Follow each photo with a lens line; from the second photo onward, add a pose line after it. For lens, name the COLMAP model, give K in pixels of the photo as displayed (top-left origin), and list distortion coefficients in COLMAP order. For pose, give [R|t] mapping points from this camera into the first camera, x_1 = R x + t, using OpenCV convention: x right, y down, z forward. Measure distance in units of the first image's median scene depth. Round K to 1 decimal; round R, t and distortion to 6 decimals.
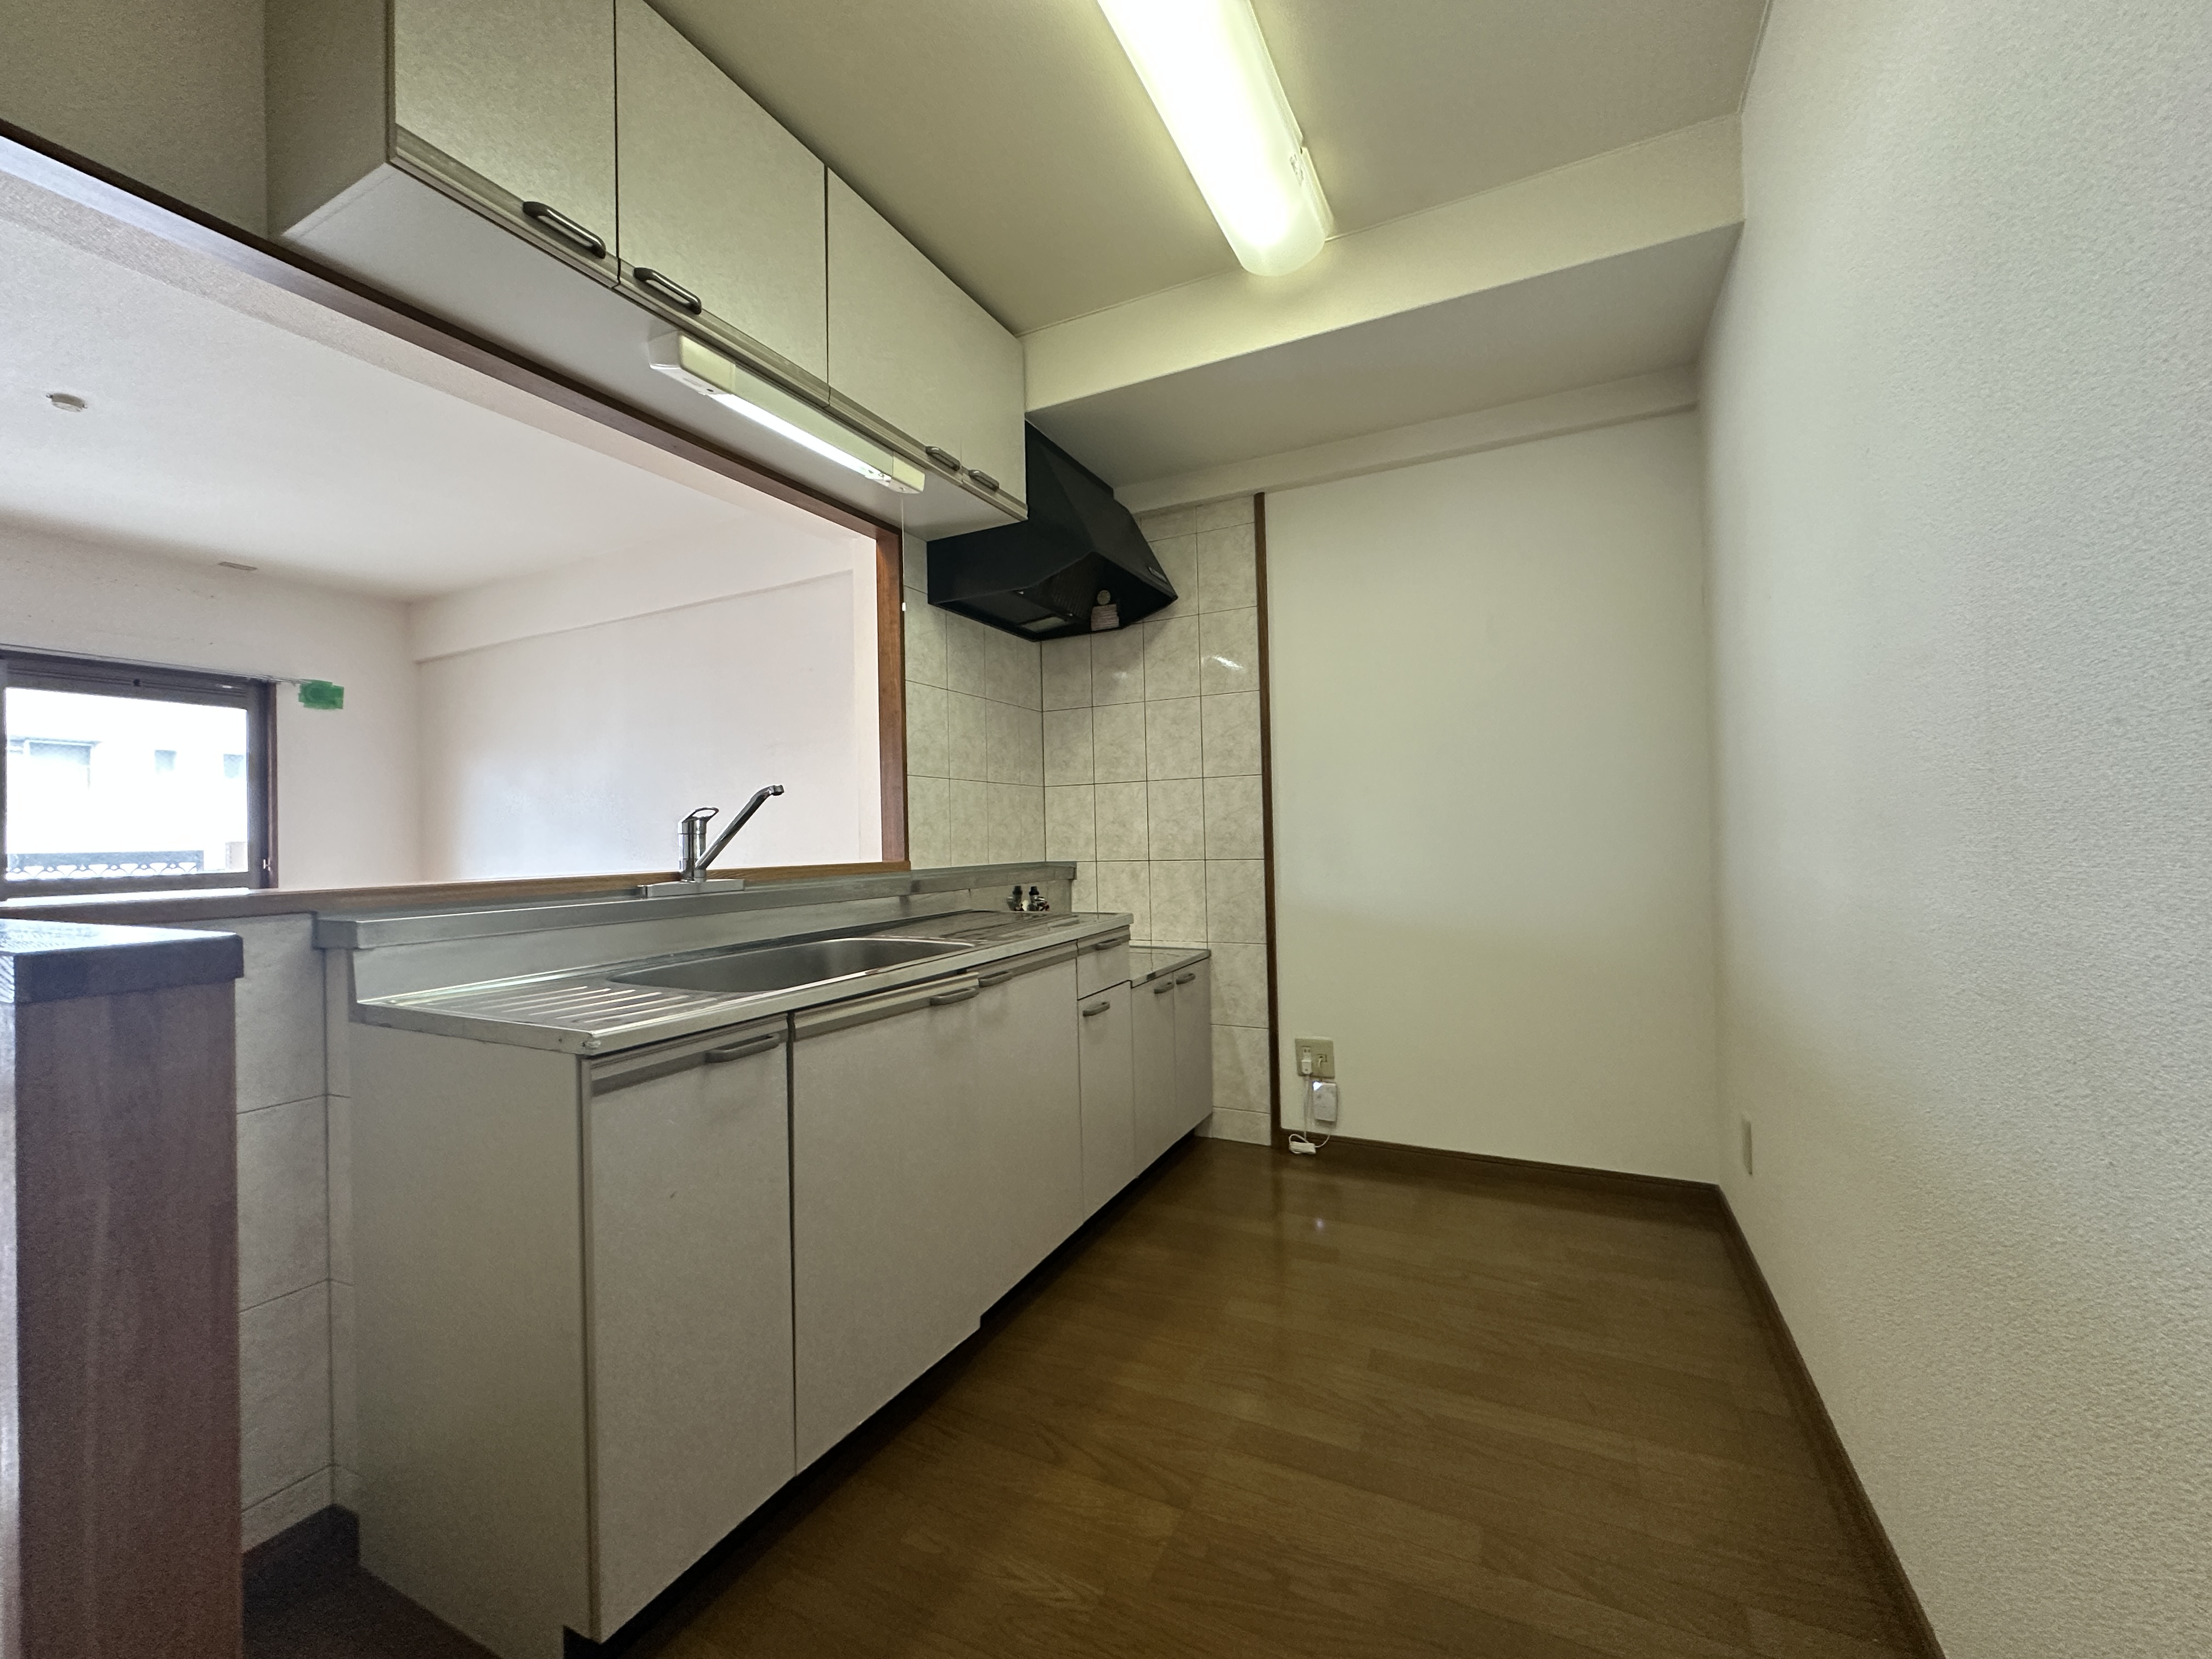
lens RADIAL K [[883.5, 0, 1107.7], [0, 883.5, 829.6], [0, 0, 1]] dist [0.000373, 0.000041]
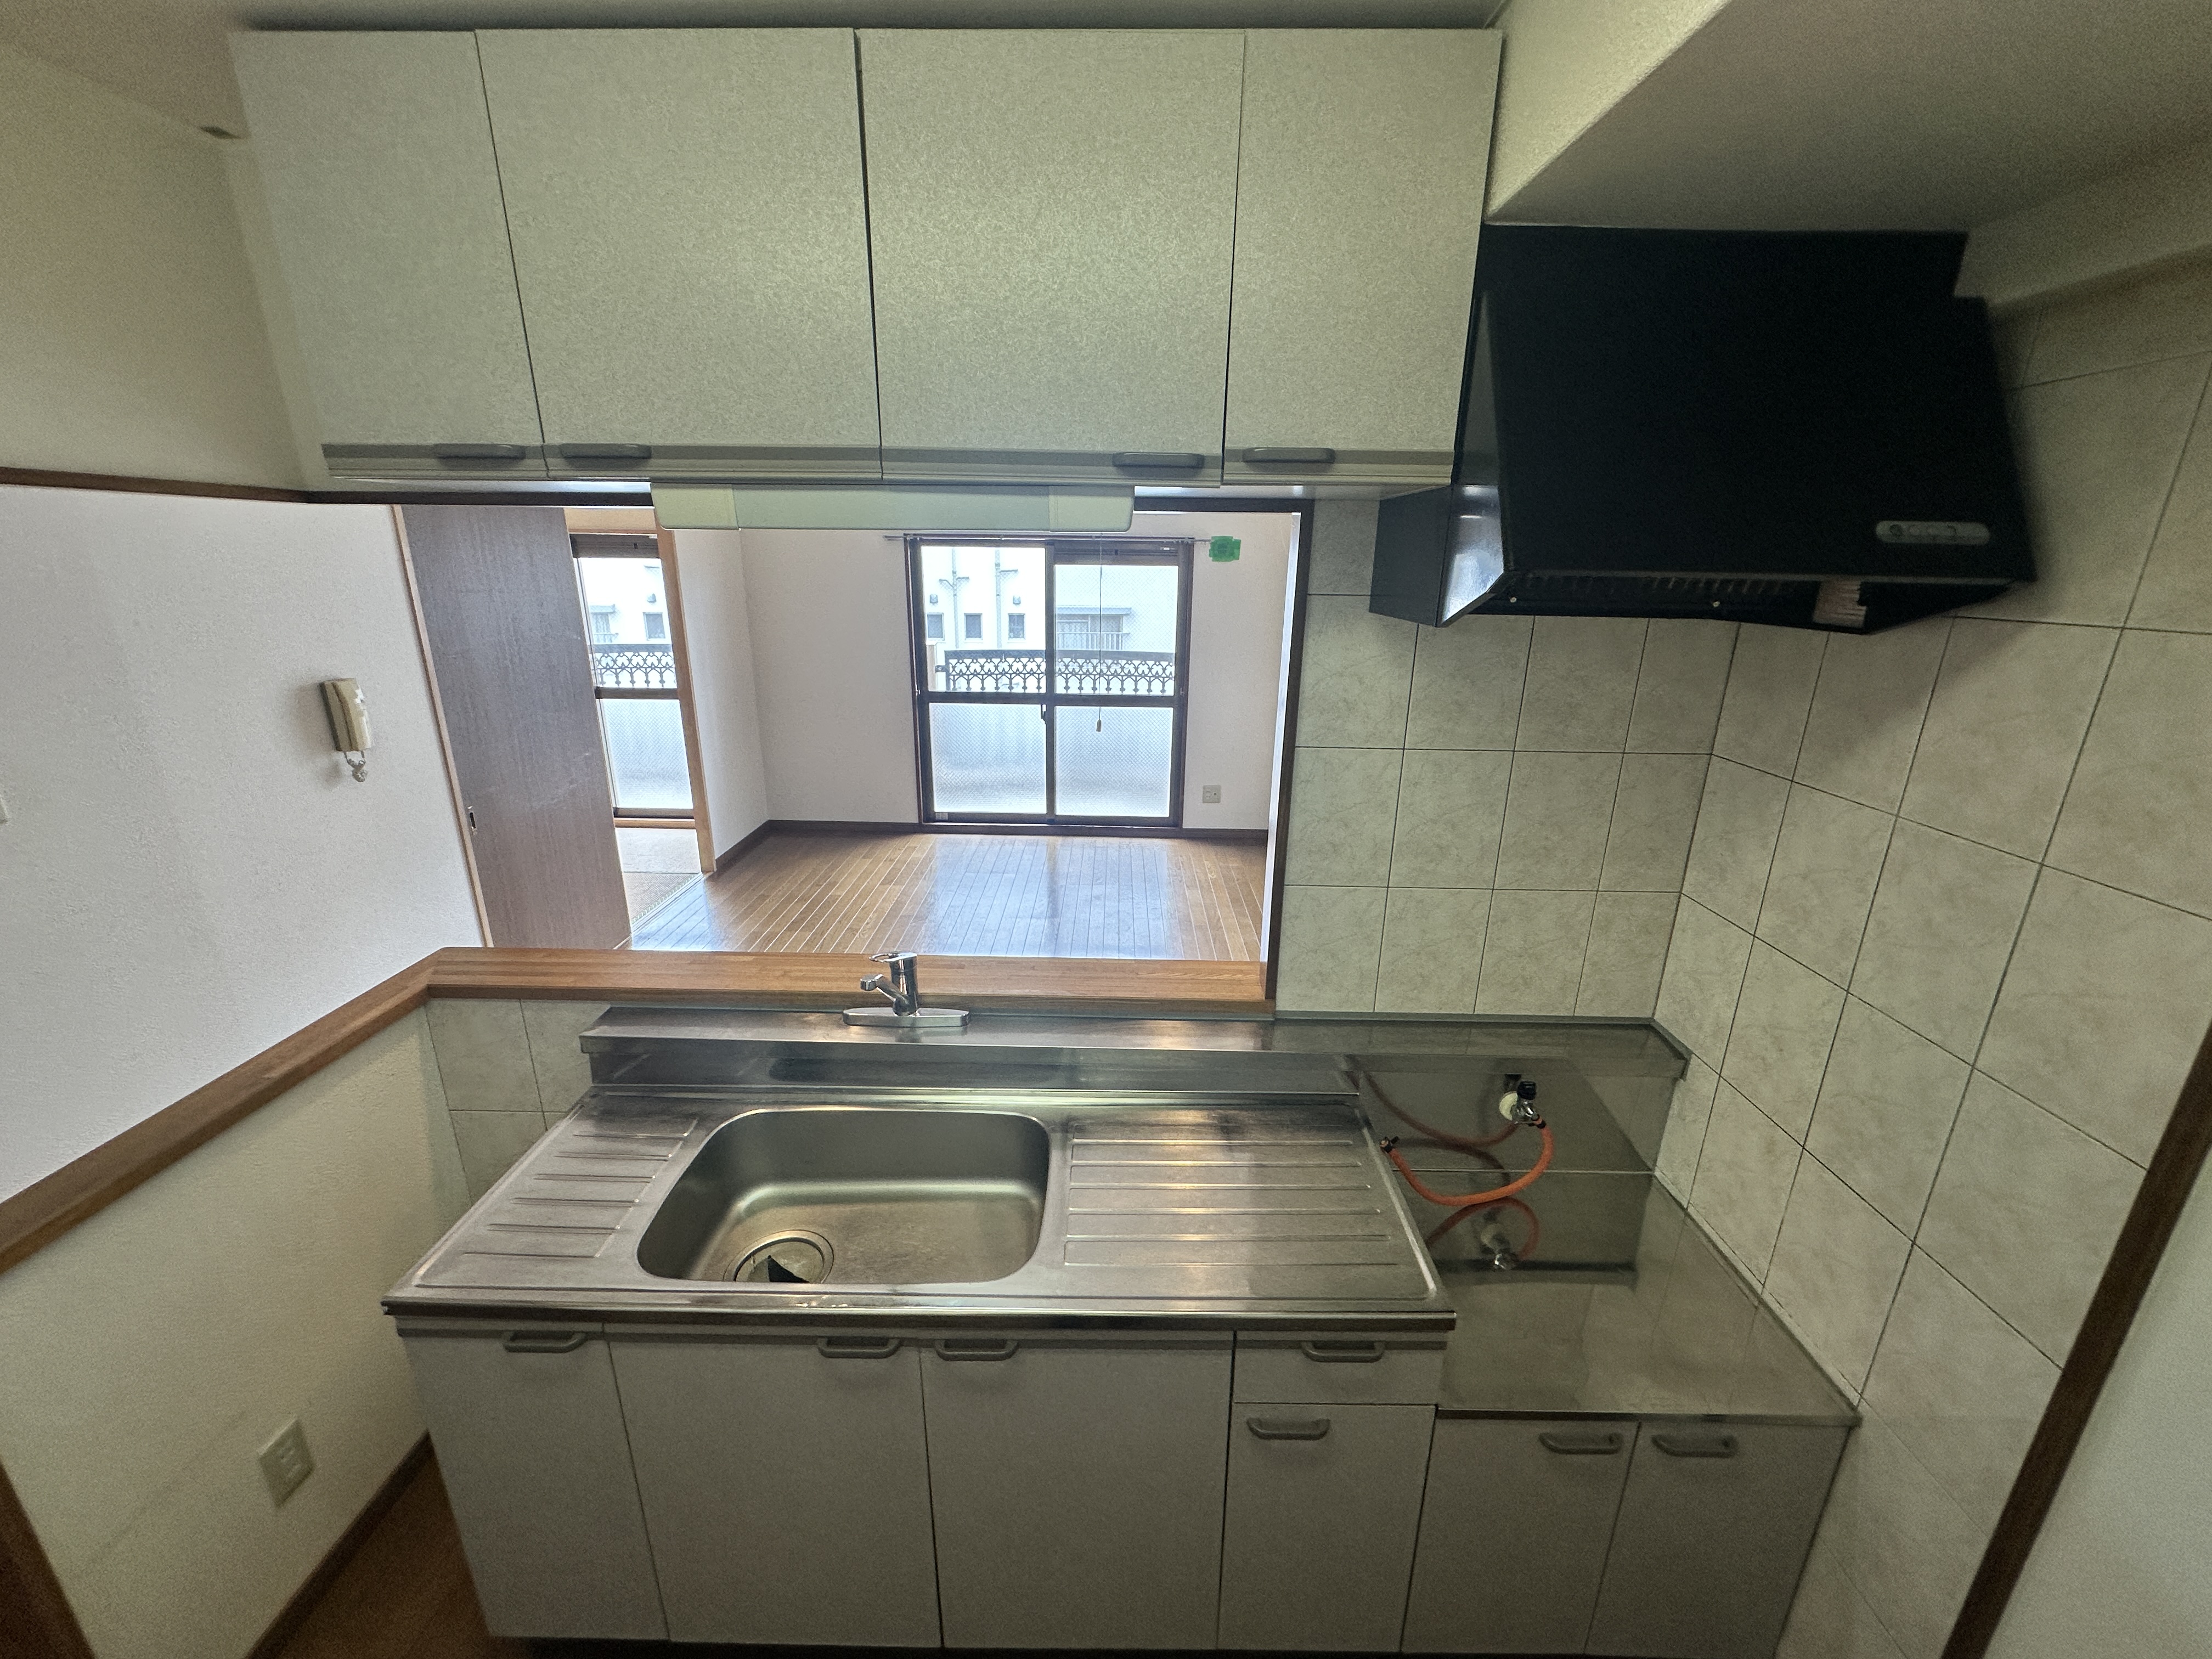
lens RADIAL K [[883.5, 0, 1108.8], [0, 883.5, 826.6], [0, 0, 1]] dist [0.000373, 0.000041]
pose [[0.438290, 0.290510, -0.850592, 0.232925], [-0.016893, 0.948823, 0.315355, -0.264910], [0.898675, -0.123848, 0.420767, 0.500848]]
